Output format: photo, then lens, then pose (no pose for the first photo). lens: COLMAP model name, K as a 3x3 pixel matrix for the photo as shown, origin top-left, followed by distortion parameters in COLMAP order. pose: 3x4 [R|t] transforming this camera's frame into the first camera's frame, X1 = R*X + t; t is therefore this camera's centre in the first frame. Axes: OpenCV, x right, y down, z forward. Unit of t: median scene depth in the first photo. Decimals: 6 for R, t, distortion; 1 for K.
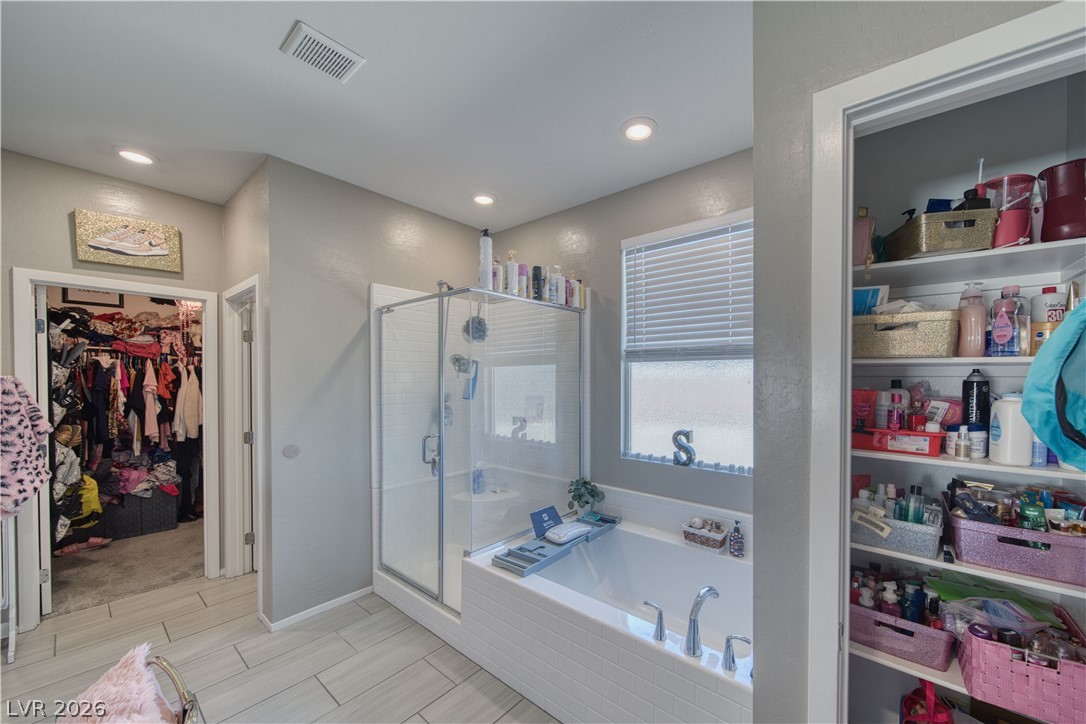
lens RADIAL K [[406.0, 0, 569.6], [0, 406.0, 383.3], [0, 0, 1]] dist [0.000360, -0.000179]
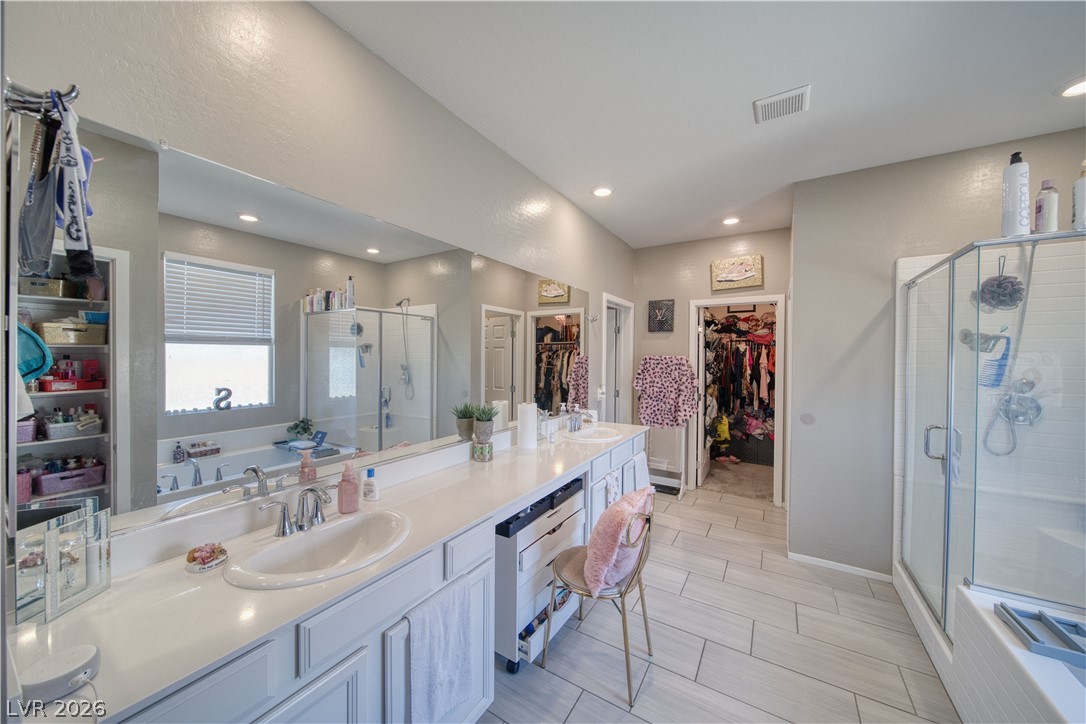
lens RADIAL K [[387.6, 0, 553.5], [0, 387.6, 360.0], [0, 0, 1]] dist [-0.002262, -0.000308]
pose [[0.135592, 0.007329, -0.990738, 0.309882], [-0.018111, 0.999824, 0.004917, 0.000694], [0.990599, 0.017277, 0.135701, 0.084596]]
